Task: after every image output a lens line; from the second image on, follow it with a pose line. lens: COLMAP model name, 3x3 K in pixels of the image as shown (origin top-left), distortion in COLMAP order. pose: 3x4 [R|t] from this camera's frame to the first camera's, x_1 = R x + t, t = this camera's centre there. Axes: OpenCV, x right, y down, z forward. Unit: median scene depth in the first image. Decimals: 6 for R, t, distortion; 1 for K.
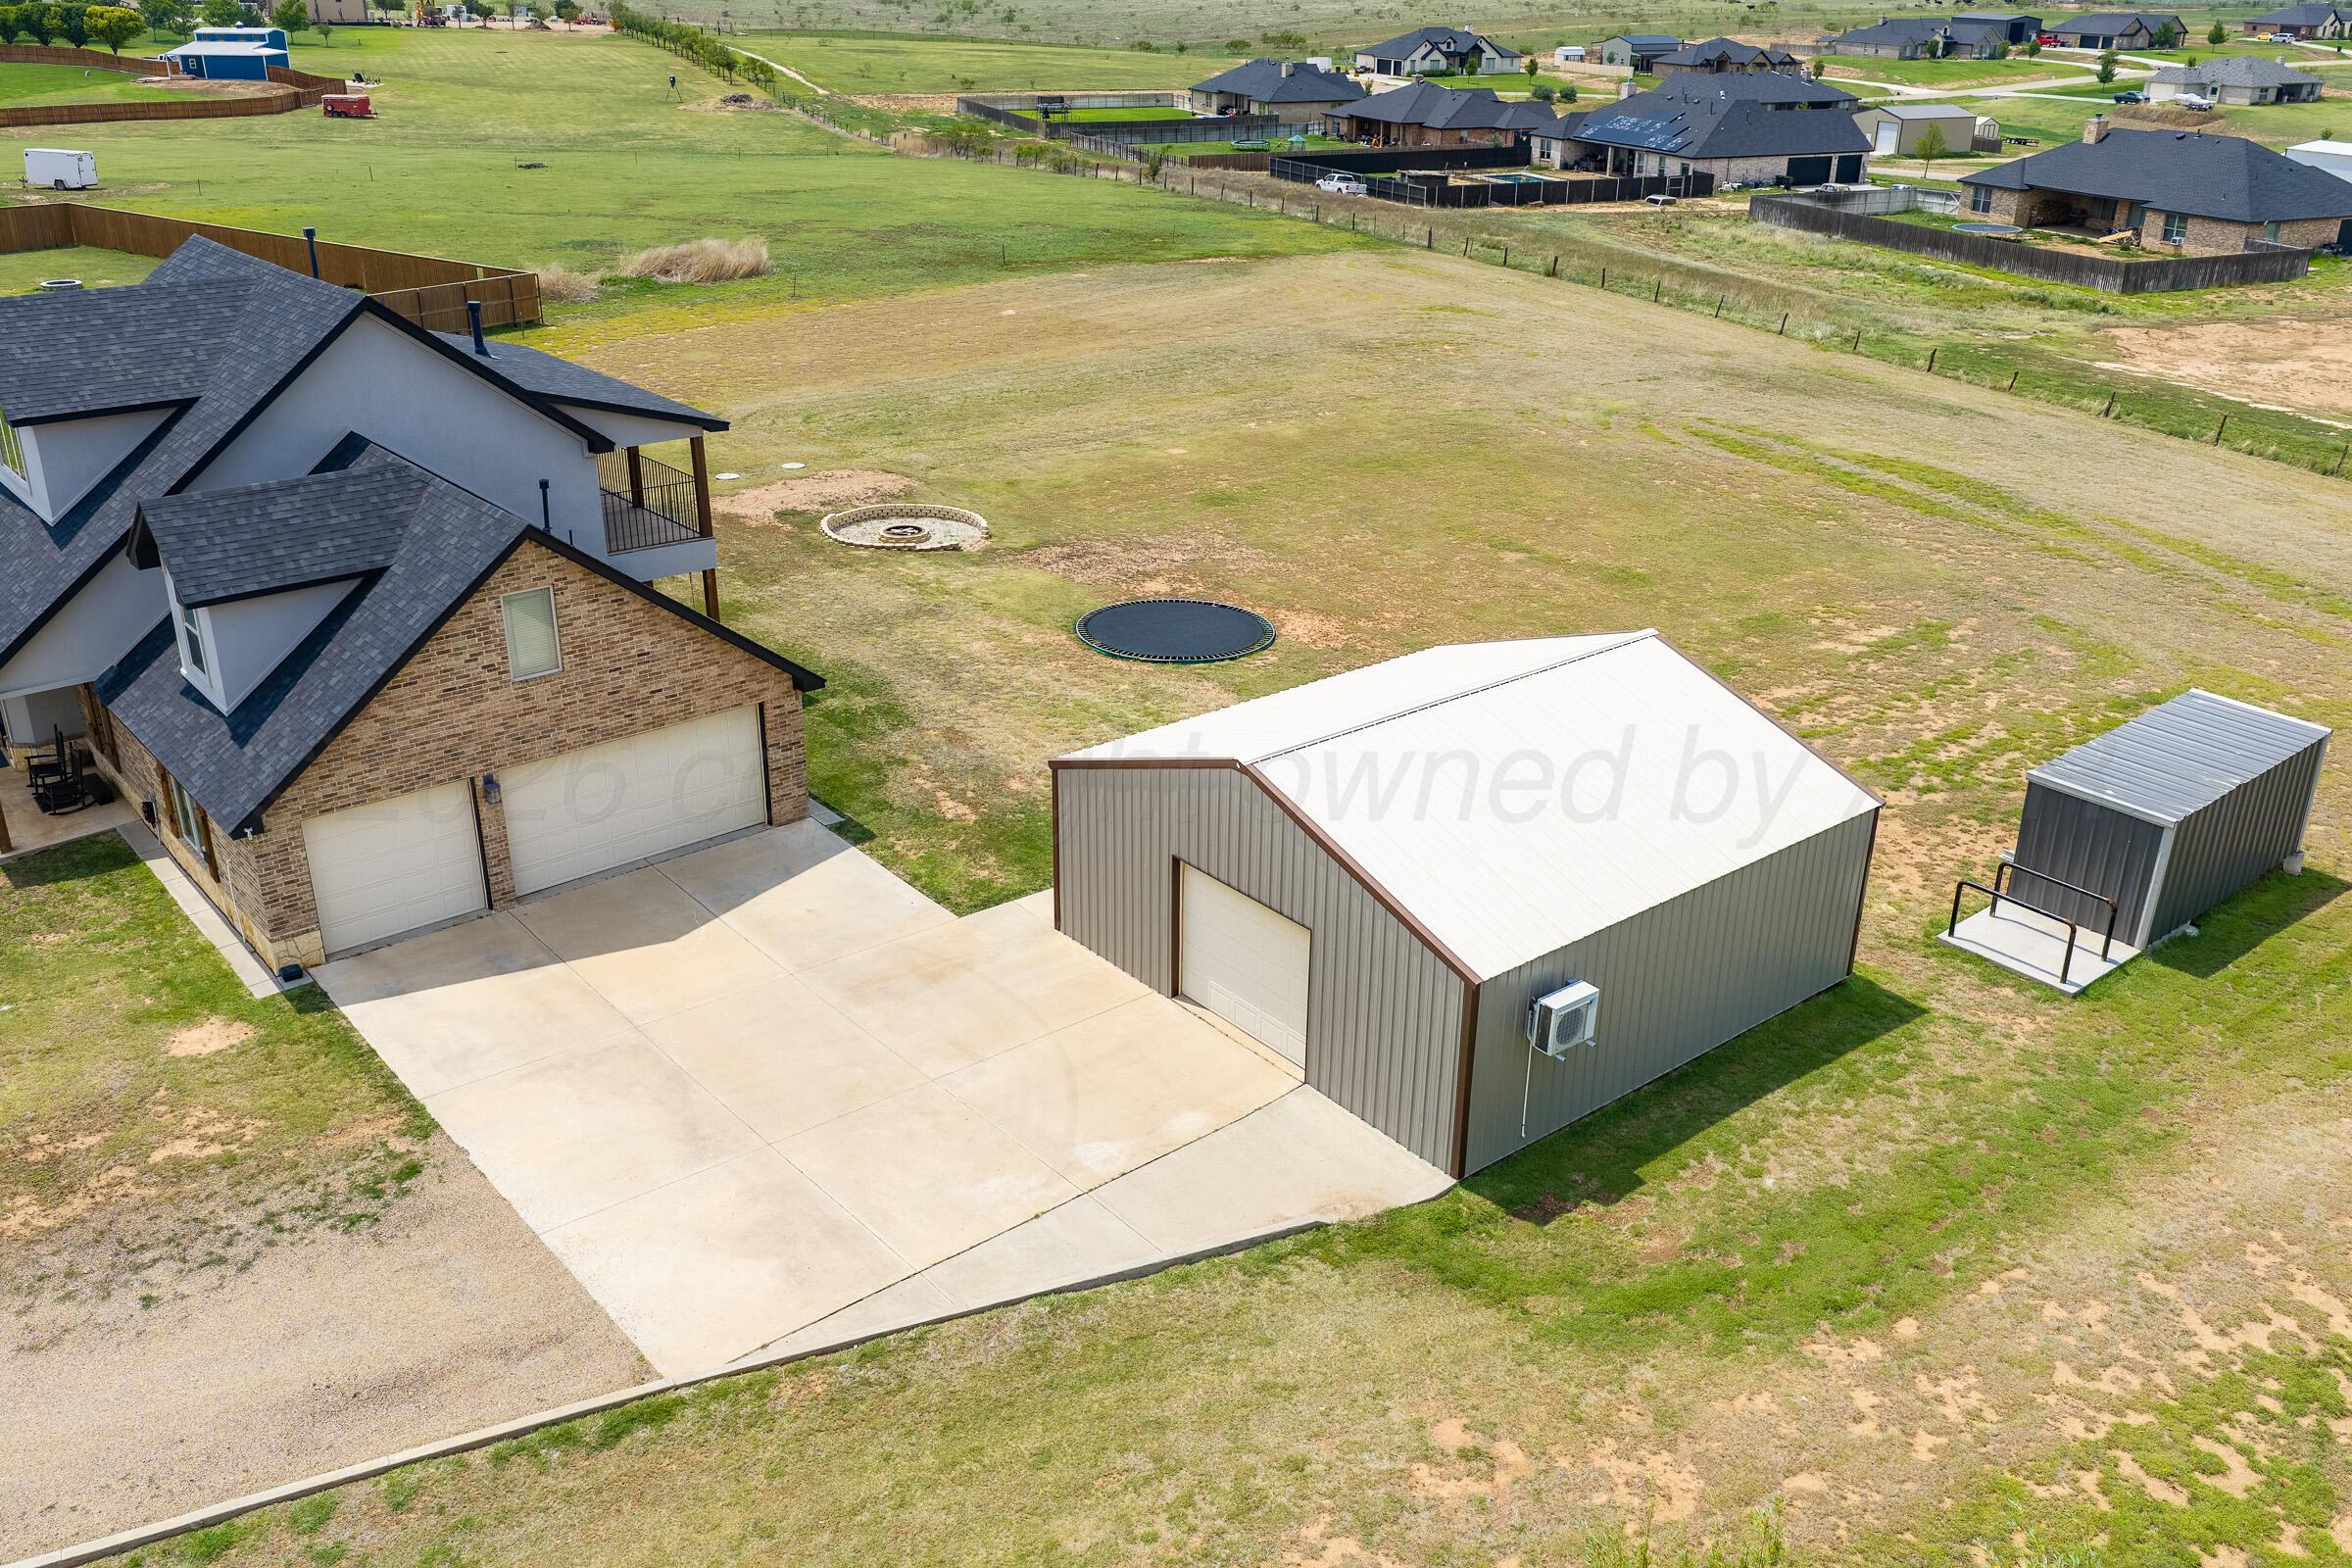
lens RADIAL K [[1946.2, 0, 1176.0], [0, 1946.2, 784.0], [0, 0, 1]] dist [0.018009, -0.029882]
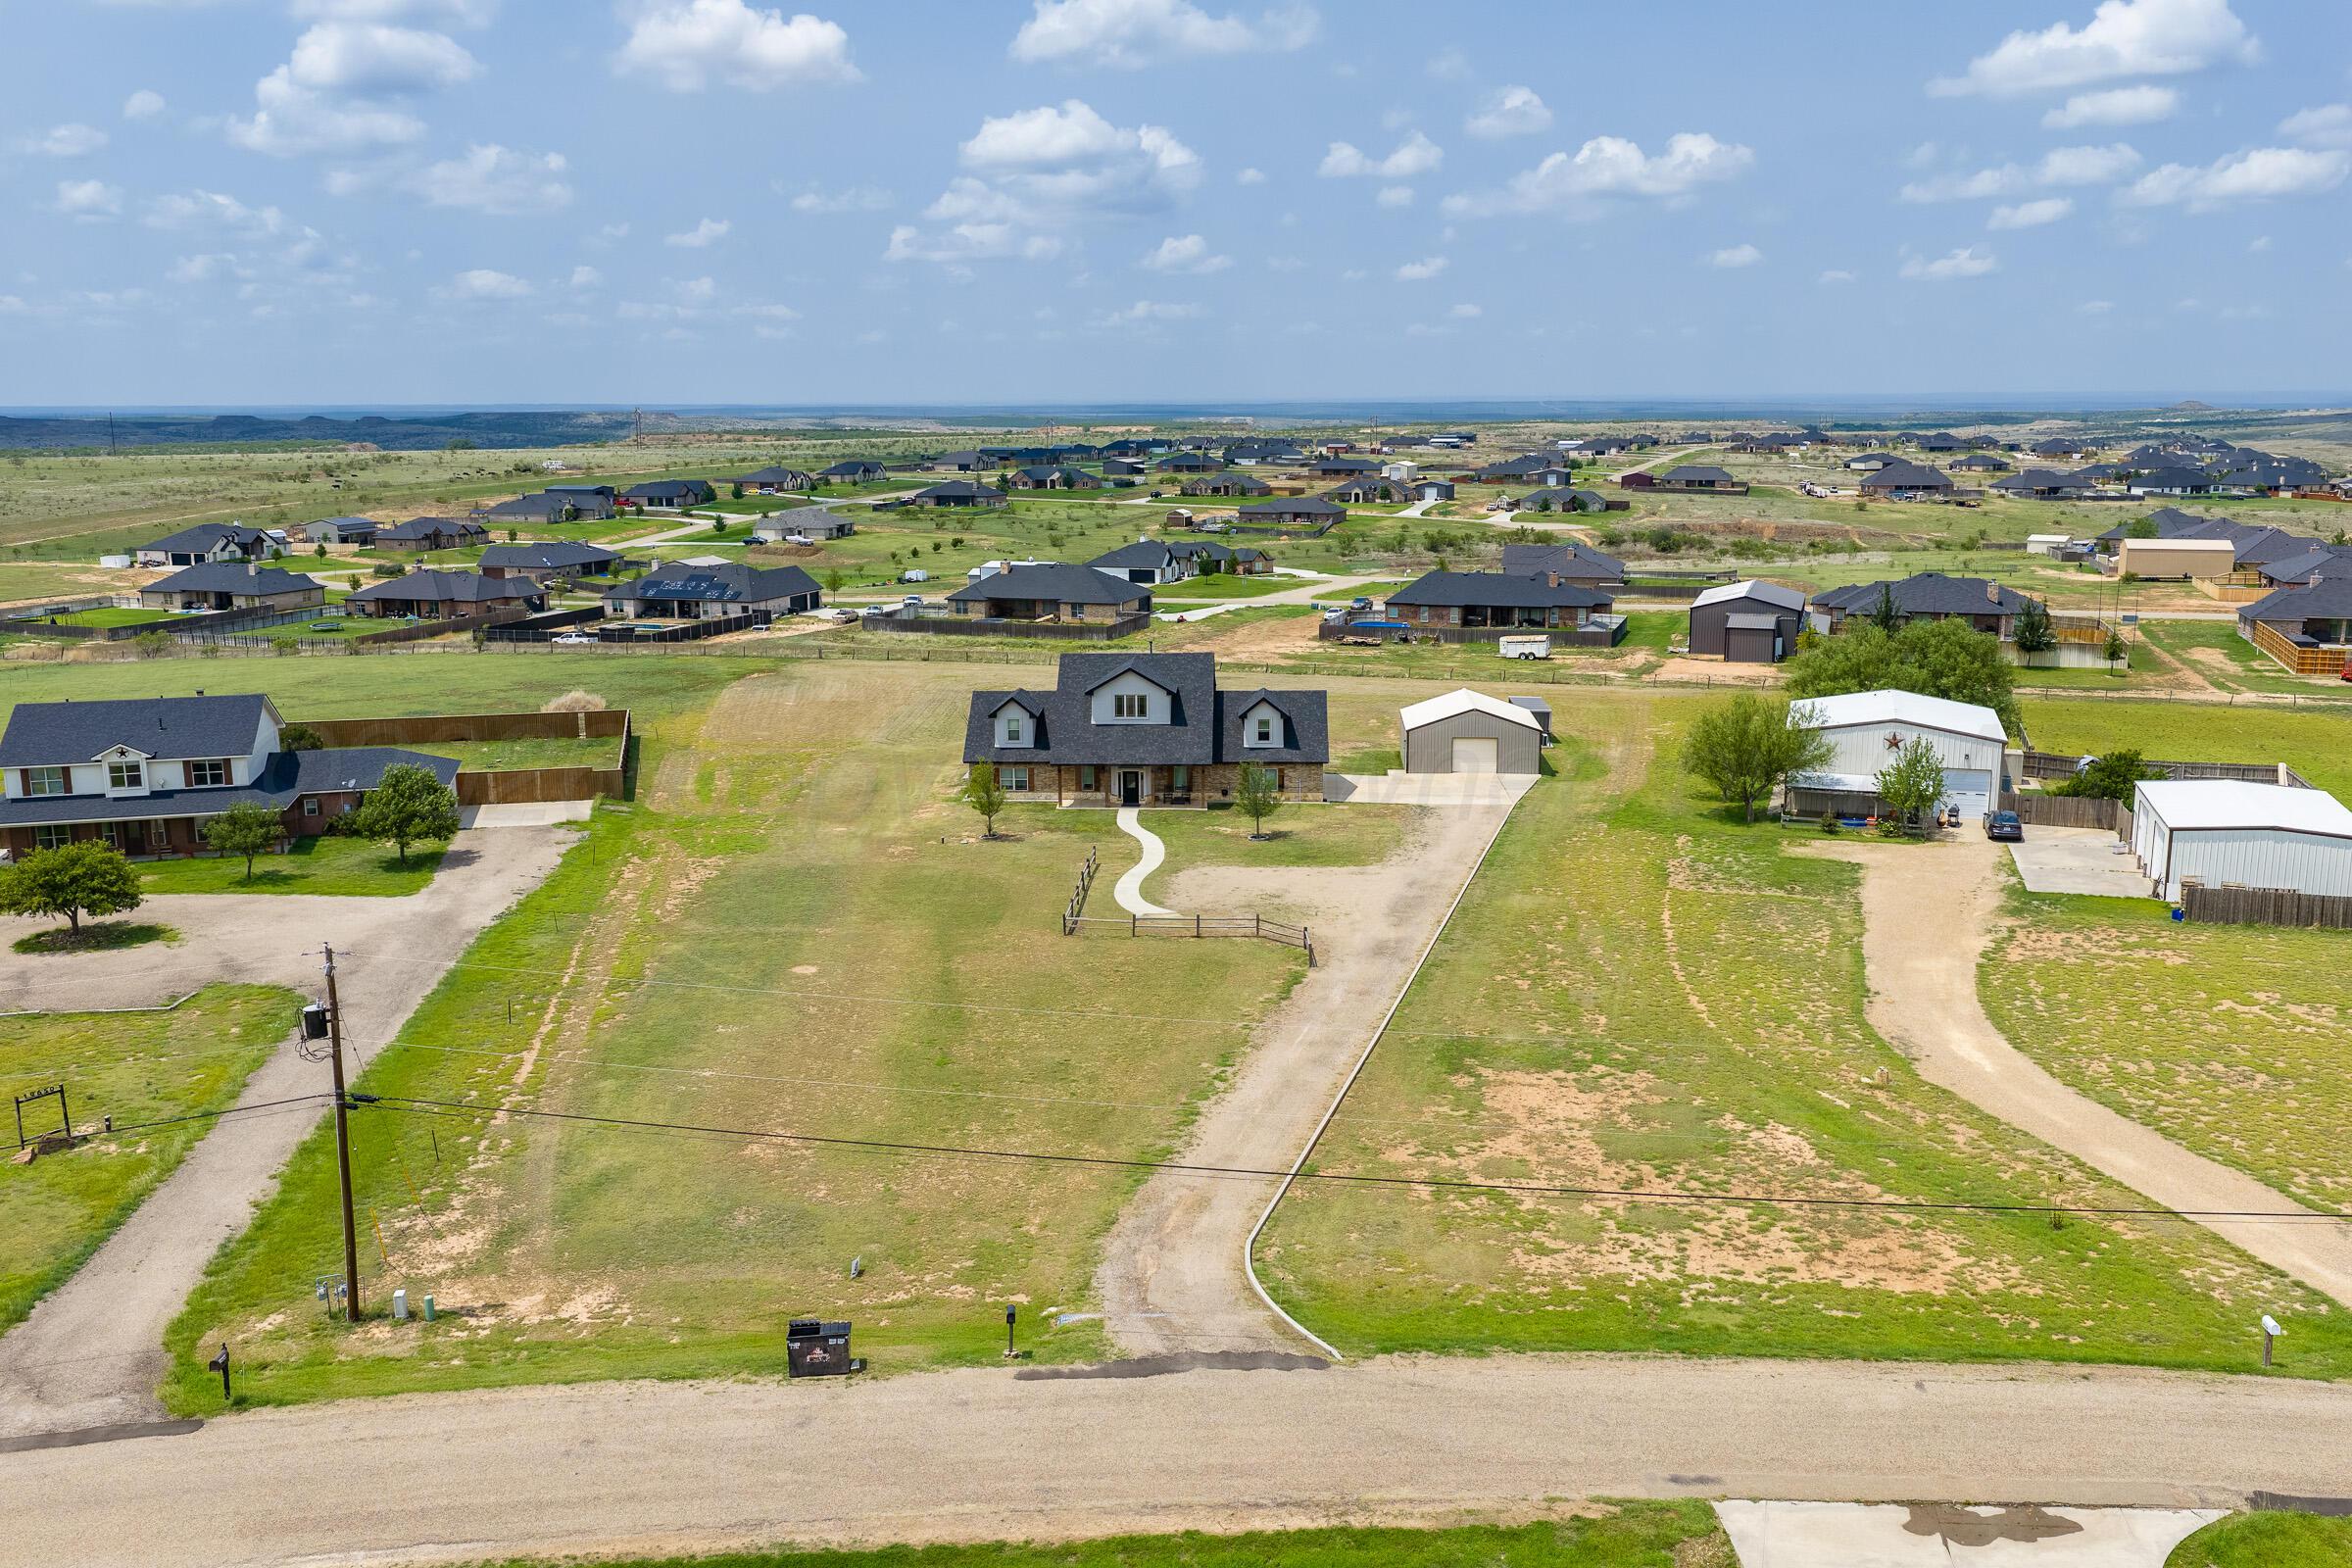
lens RADIAL K [[1962.0, 0, 1183.9], [0, 1962.0, 696.1], [0, 0, 1]] dist [0.013122, -0.019494]
pose [[0.678259, -0.126459, 0.723859, -0.847013], [0.304619, 0.944838, -0.120365, 0.069095], [-0.668709, 0.302140, 0.679367, -0.392368]]
